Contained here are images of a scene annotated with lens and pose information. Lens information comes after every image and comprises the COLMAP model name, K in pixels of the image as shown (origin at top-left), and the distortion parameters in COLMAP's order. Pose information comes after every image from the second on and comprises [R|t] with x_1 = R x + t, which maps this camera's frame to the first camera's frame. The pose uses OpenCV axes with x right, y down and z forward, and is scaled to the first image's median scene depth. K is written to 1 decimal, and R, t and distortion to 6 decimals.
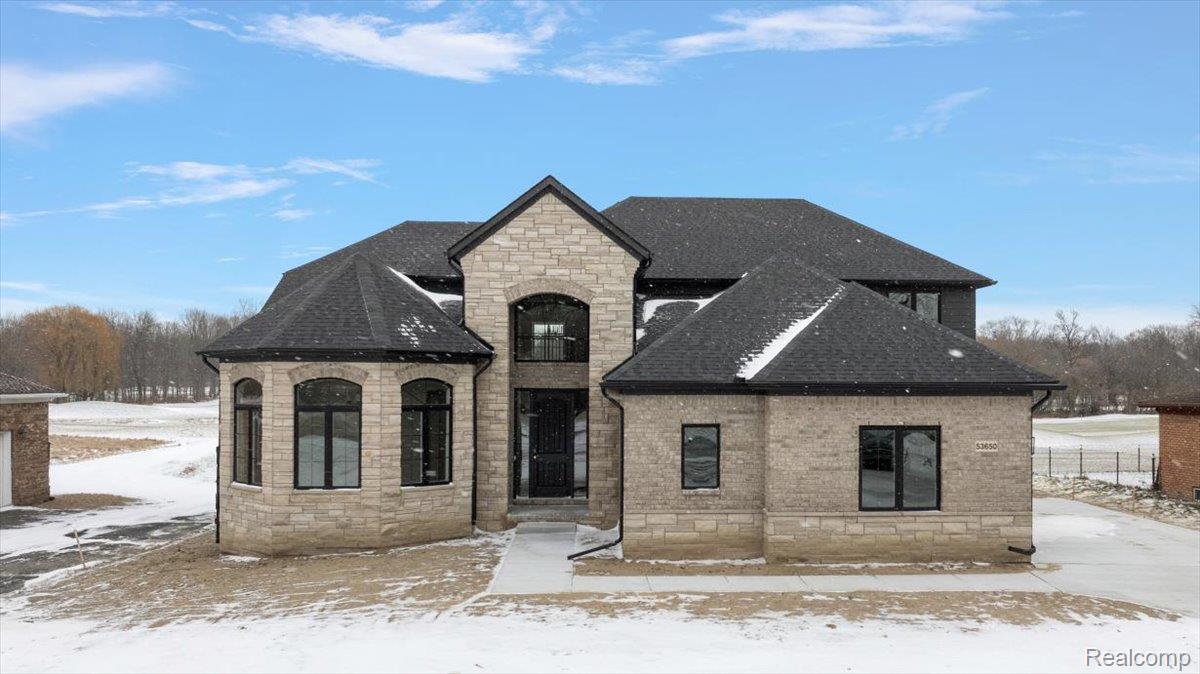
lens RADIAL K [[1028.2, 0, 655.9], [0, 1028.2, 382.4], [0, 0, 1]] dist [-0.013156, -0.004198]
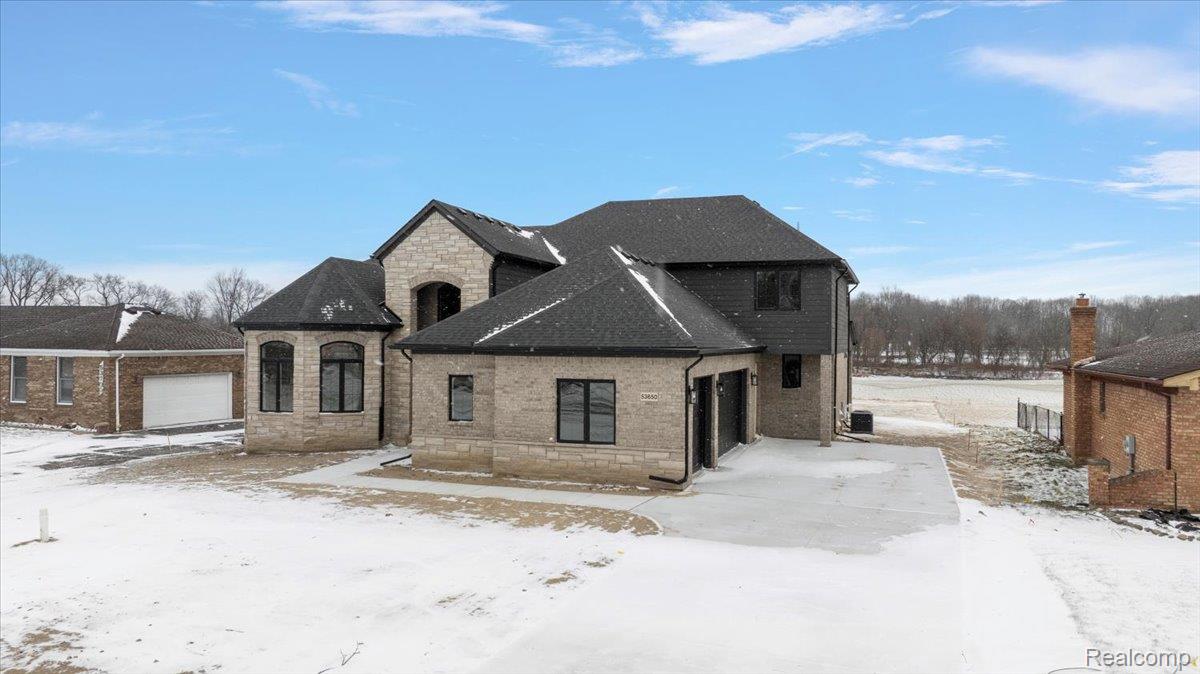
lens RADIAL K [[846.4, 0, 606.7], [0, 846.4, 334.4], [0, 0, 1]] dist [-0.016553, 0.003390]
pose [[0.925573, 0.001069, -0.378567, 0.622009], [-0.003224, 0.999982, -0.005058, -0.009234], [0.378555, 0.005902, 0.925560, 0.003559]]
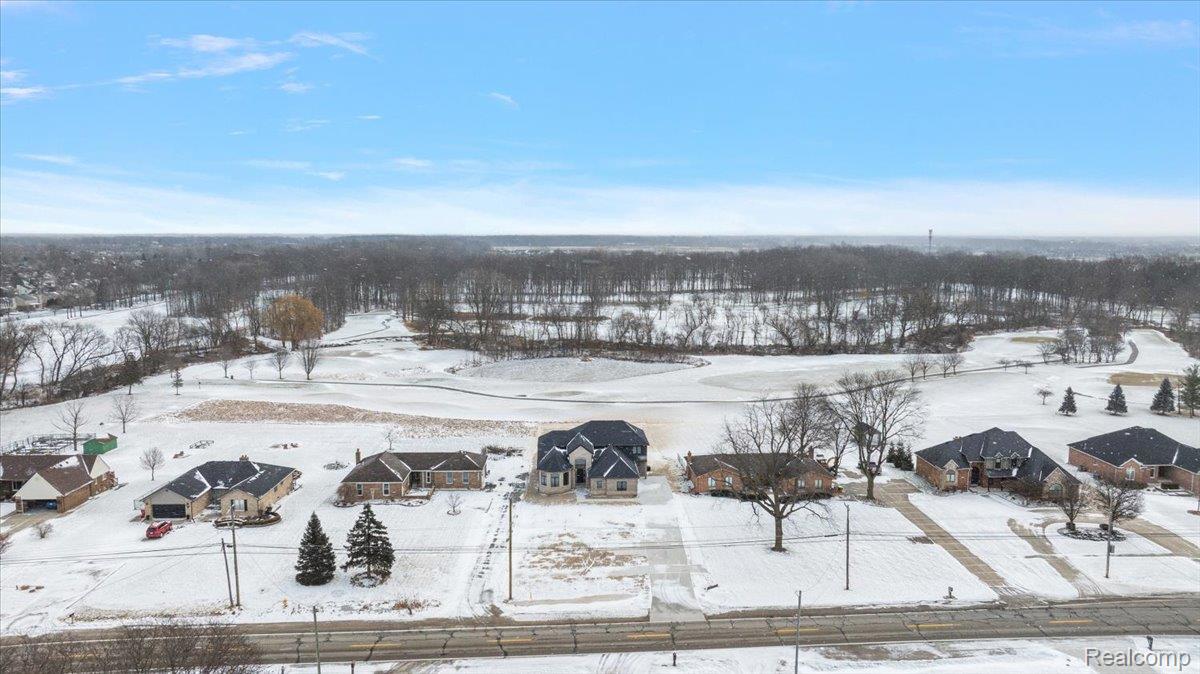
lens RADIAL K [[827.1, 0, 607.5], [0, 827.1, 354.4], [0, 0, 1]] dist [-0.015639, -0.001597]
pose [[0.999981, -0.003085, -0.005275, 0.143507], [0.003790, 0.990216, 0.139491, -1.876309], [0.004793, -0.139508, 0.990209, -5.435604]]
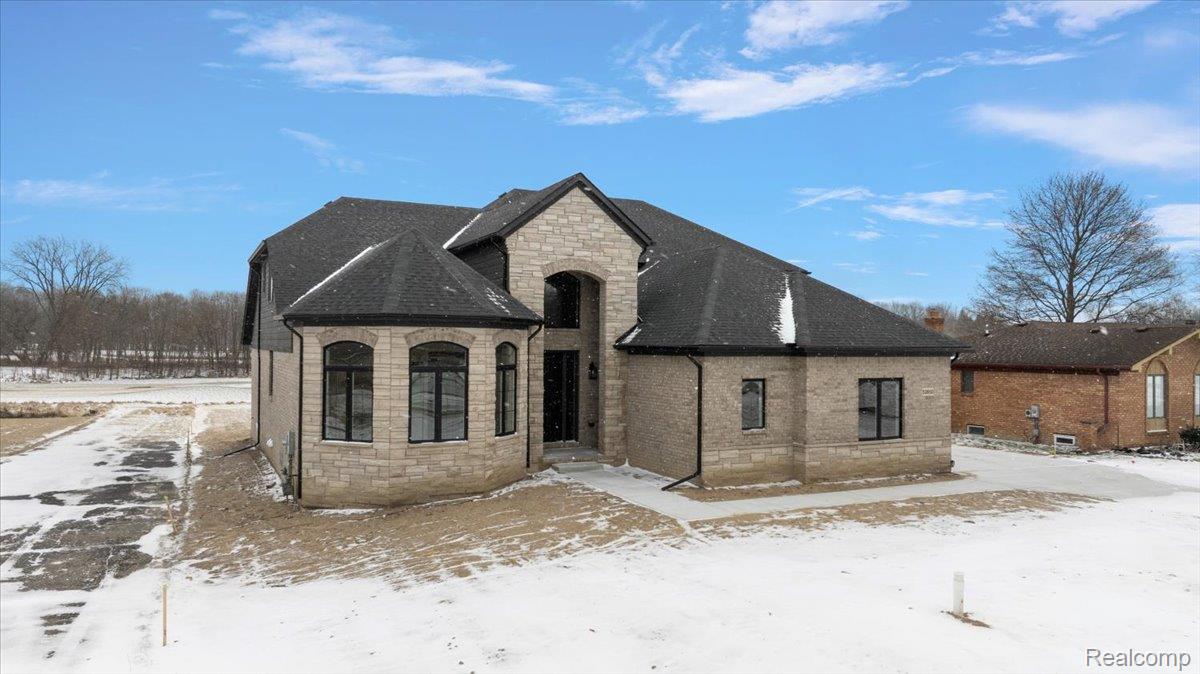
lens RADIAL K [[846.4, 0, 606.7], [0, 846.4, 334.4], [0, 0, 1]] dist [-0.016553, 0.003390]
pose [[0.920832, 0.007450, 0.389888, -0.503935], [-0.004480, 0.999954, -0.008528, -0.005071], [-0.389934, 0.006106, 0.920823, 0.088761]]
